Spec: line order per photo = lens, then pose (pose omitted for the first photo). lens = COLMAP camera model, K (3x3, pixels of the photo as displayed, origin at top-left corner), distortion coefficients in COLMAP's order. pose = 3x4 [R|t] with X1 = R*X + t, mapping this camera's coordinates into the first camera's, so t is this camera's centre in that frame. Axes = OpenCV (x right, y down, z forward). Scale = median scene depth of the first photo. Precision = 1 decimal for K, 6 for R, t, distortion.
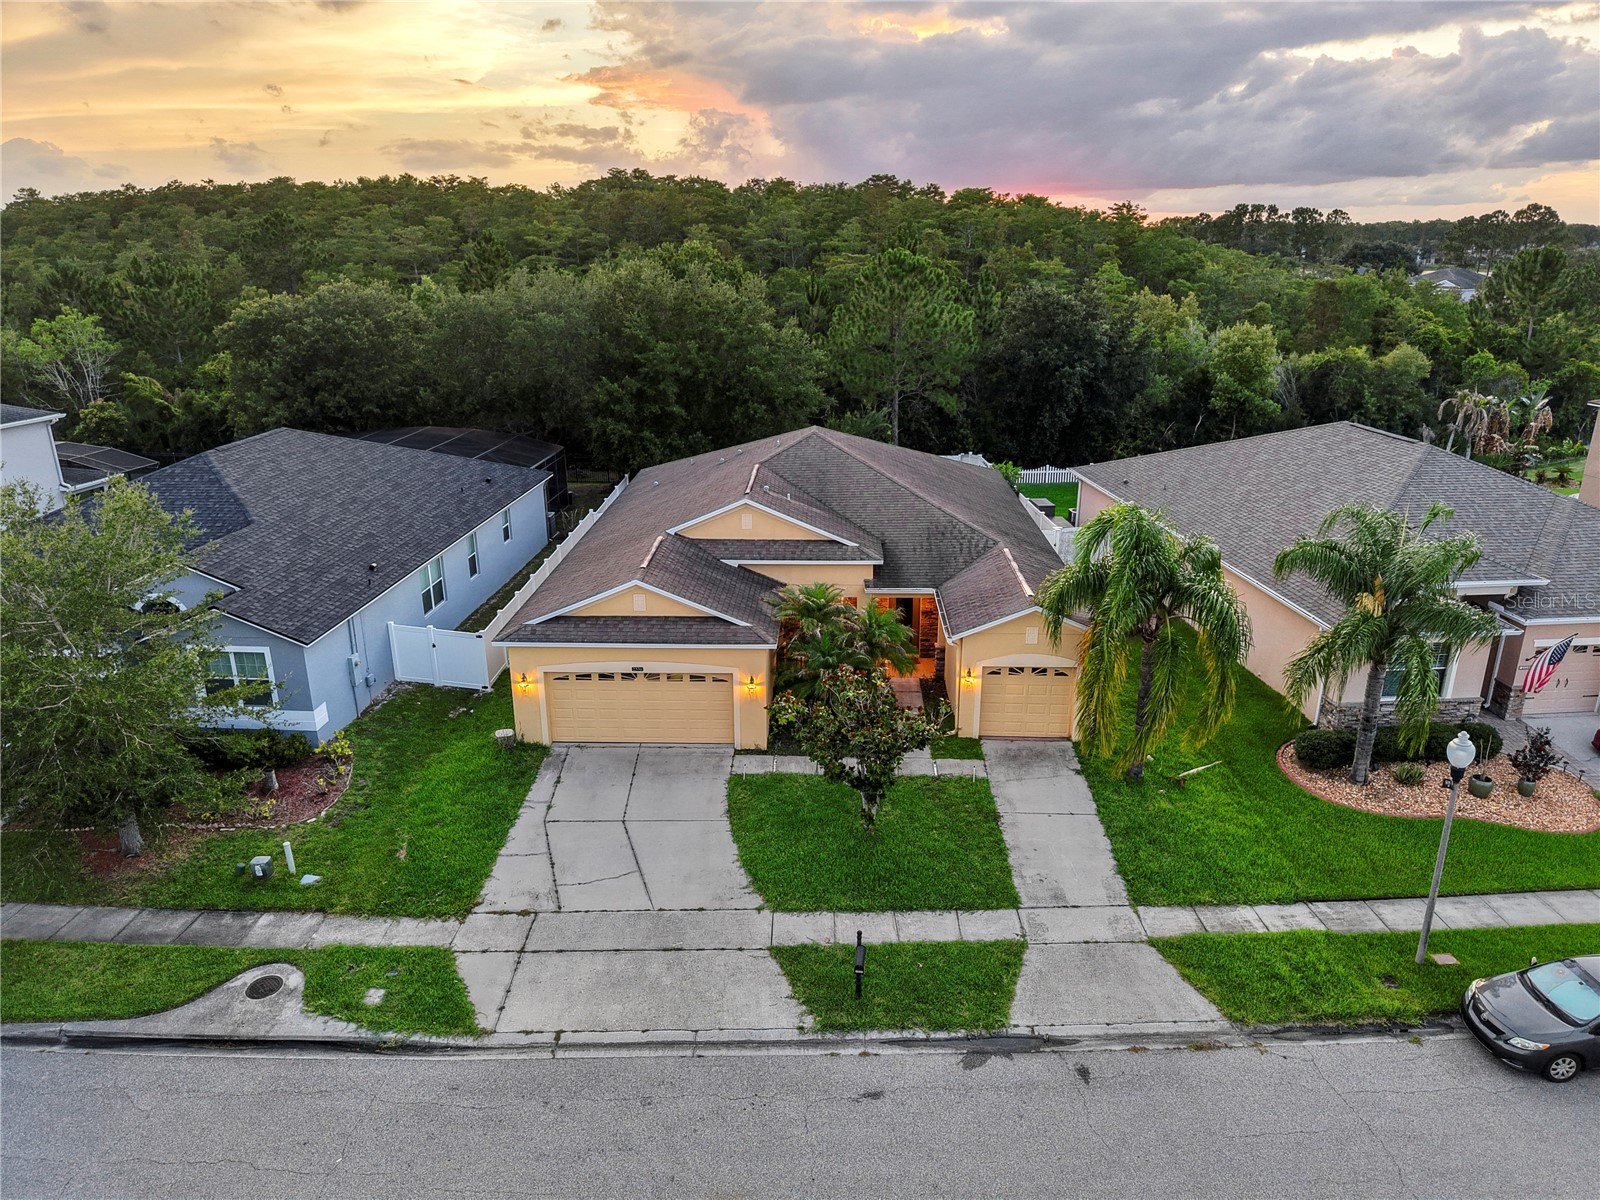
lens RADIAL K [[1077.1, 0, 801.1], [0, 1077.1, 606.7], [0, 0, 1]] dist [0.007695, -0.004074]
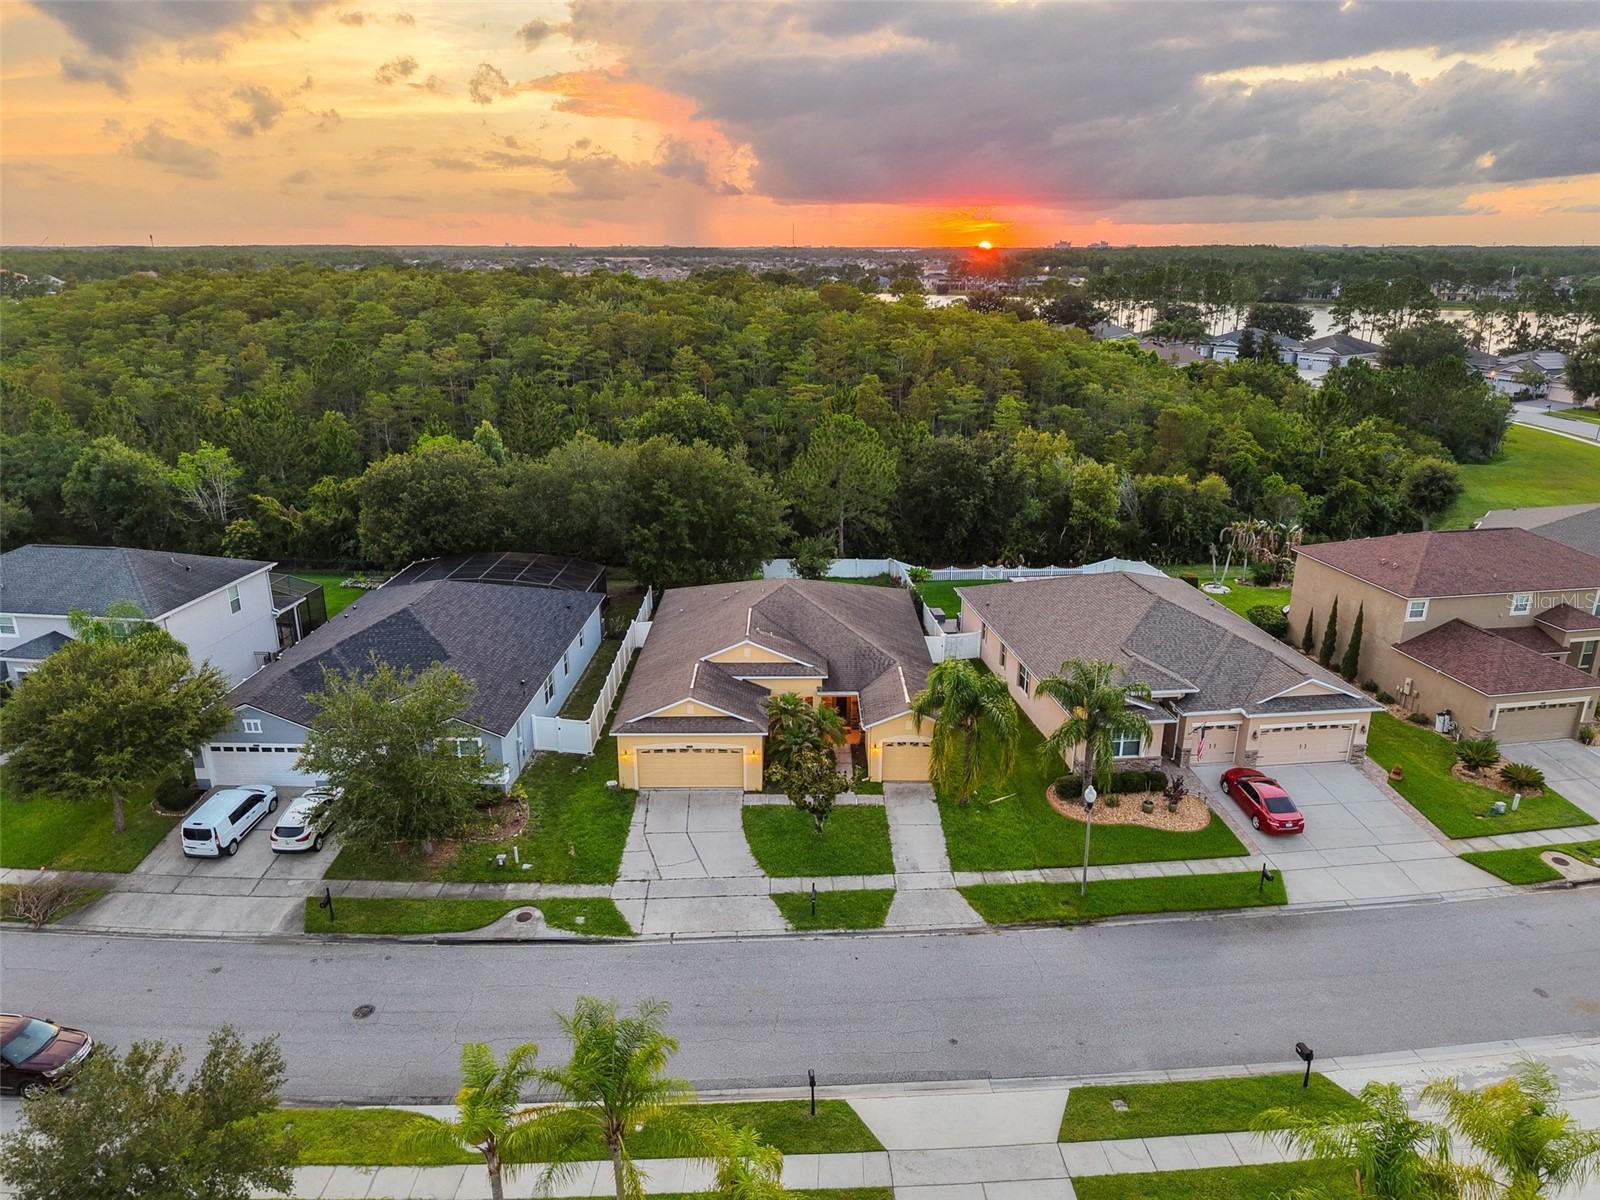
lens RADIAL K [[1072.6, 0, 800.0], [0, 1072.6, 600.0], [0, 0, 1]] dist [0.042385, -0.052645]
pose [[0.999322, -0.007871, 0.035967, -0.036032], [0.008344, 0.999881, -0.013009, -0.186215], [-0.035860, 0.013301, 0.999268, -0.913516]]
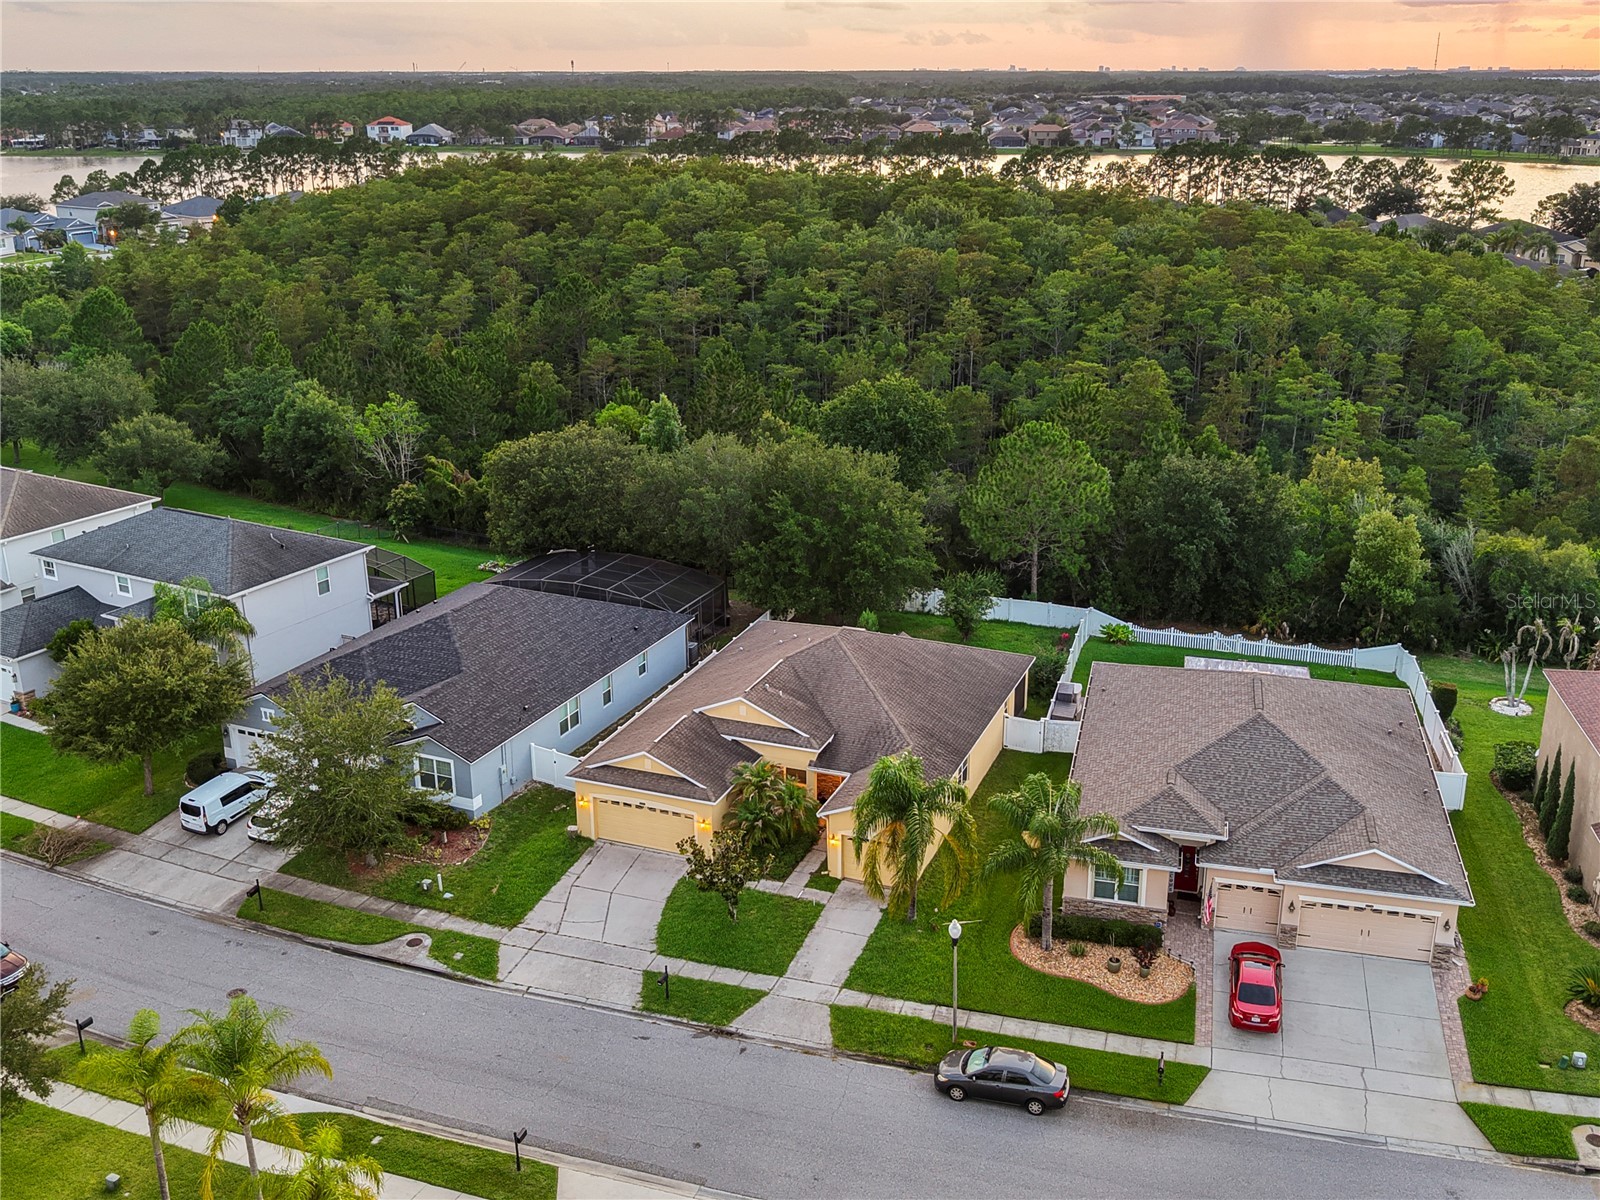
lens RADIAL K [[1524.8, 0, 810.8], [0, 1524.8, 595.8], [0, 0, 1]] dist [0.104720, -0.232263]
pose [[0.942521, 0.109681, -0.315633, 0.937526], [-0.109248, 0.993831, 0.019122, -0.391450], [0.315783, 0.016459, 0.948689, -1.369431]]
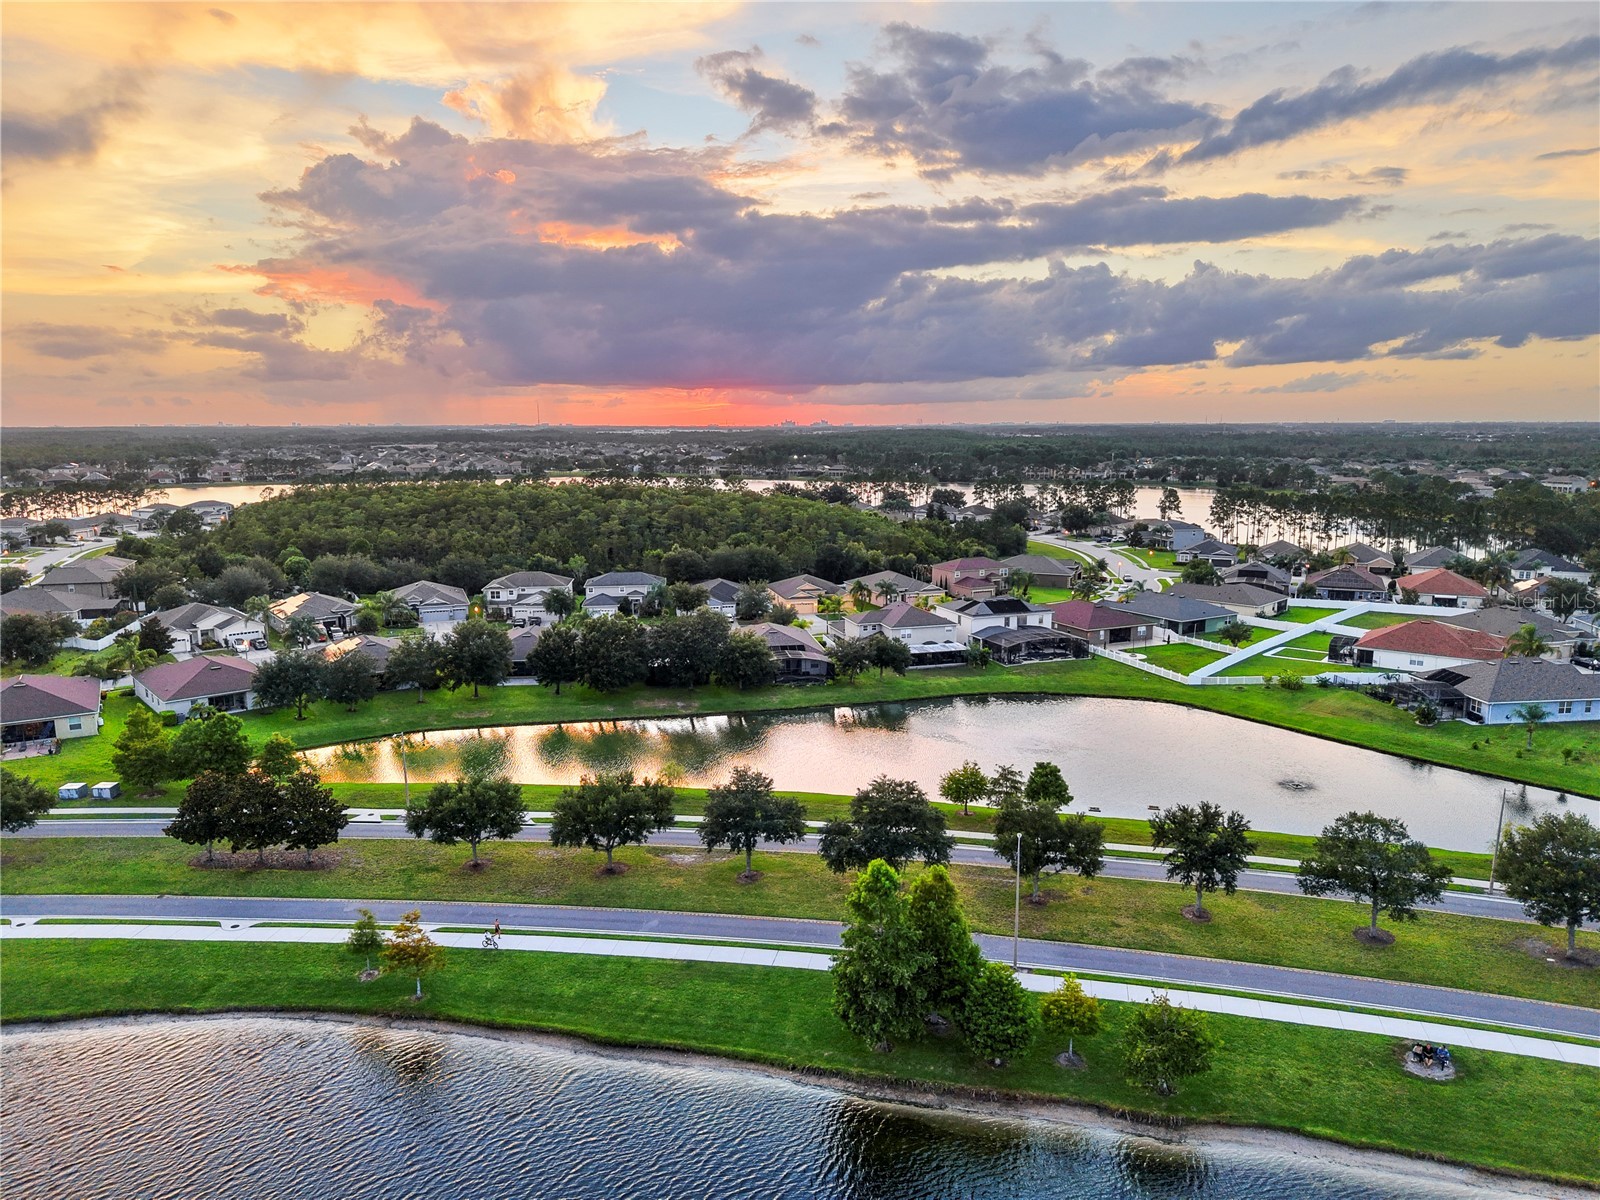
lens RADIAL K [[1096.4, 0, 783.0], [0, 1096.4, 596.0], [0, 0, 1]] dist [0.005112, -0.003096]
pose [[0.965433, -0.041946, 0.257255, -2.764660], [0.085578, 0.983264, -0.160837, 1.514676], [-0.246203, 0.177293, 0.952865, -7.818186]]
